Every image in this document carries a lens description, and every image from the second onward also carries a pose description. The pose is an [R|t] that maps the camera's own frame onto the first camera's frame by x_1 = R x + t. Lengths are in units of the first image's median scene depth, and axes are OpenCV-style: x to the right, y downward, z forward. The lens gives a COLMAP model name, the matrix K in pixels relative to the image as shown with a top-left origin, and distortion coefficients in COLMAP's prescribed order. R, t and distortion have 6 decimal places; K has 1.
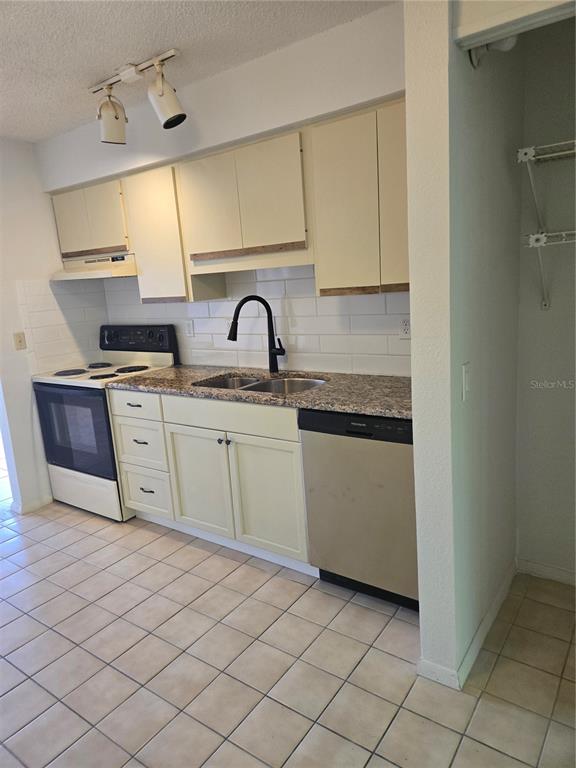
lens RADIAL K [[509.6, 0, 288.0], [0, 509.6, 384.0], [0, 0, 1]] dist [0.053728, -0.072841]
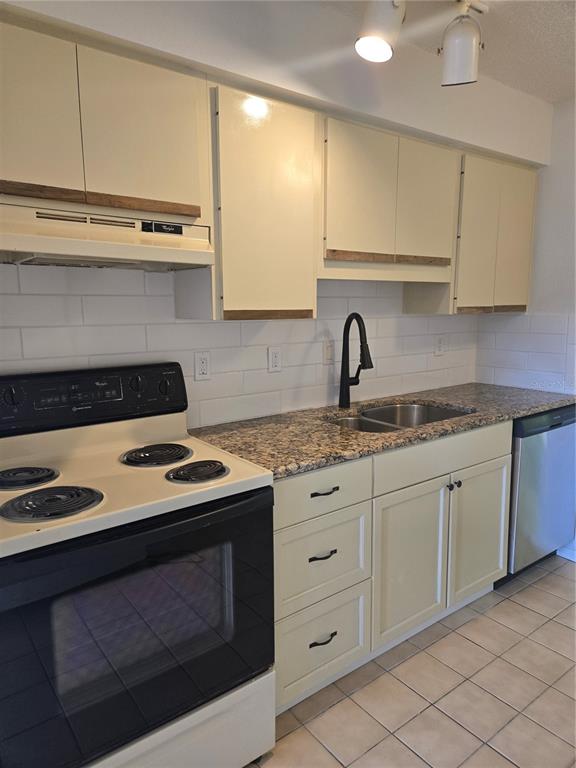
lens RADIAL K [[528.8, 0, 291.9], [0, 528.8, 375.7], [0, 0, 1]] dist [0.076357, -0.050513]
pose [[0.286297, -0.066417, 0.955836, -0.914452], [0.173947, 0.984620, 0.016315, -0.108203], [-0.942219, 0.161594, 0.293447, 0.878847]]
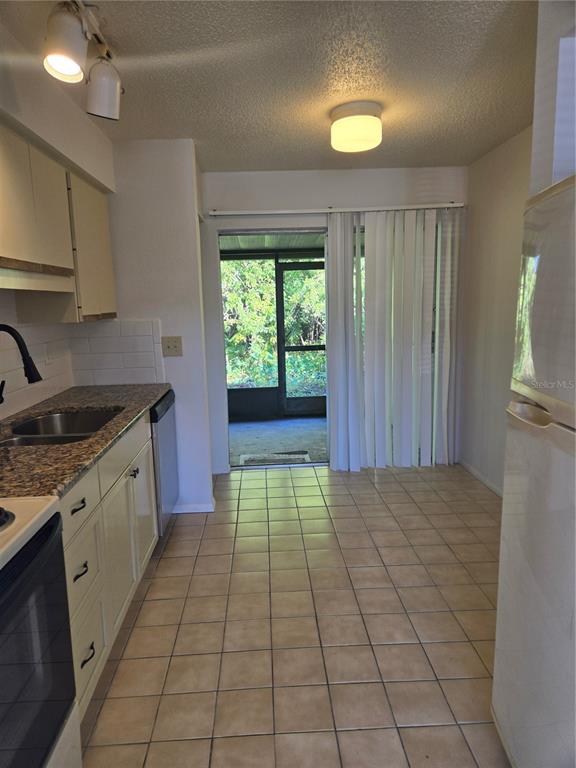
lens RADIAL K [[514.5, 0, 293.3], [0, 514.5, 379.0], [0, 0, 1]] dist [0.090243, -0.073790]
pose [[-0.625463, -0.035348, 0.779453, -0.938204], [0.219112, 0.950817, 0.218944, -0.174743], [-0.748856, 0.307729, -0.586956, 1.171326]]
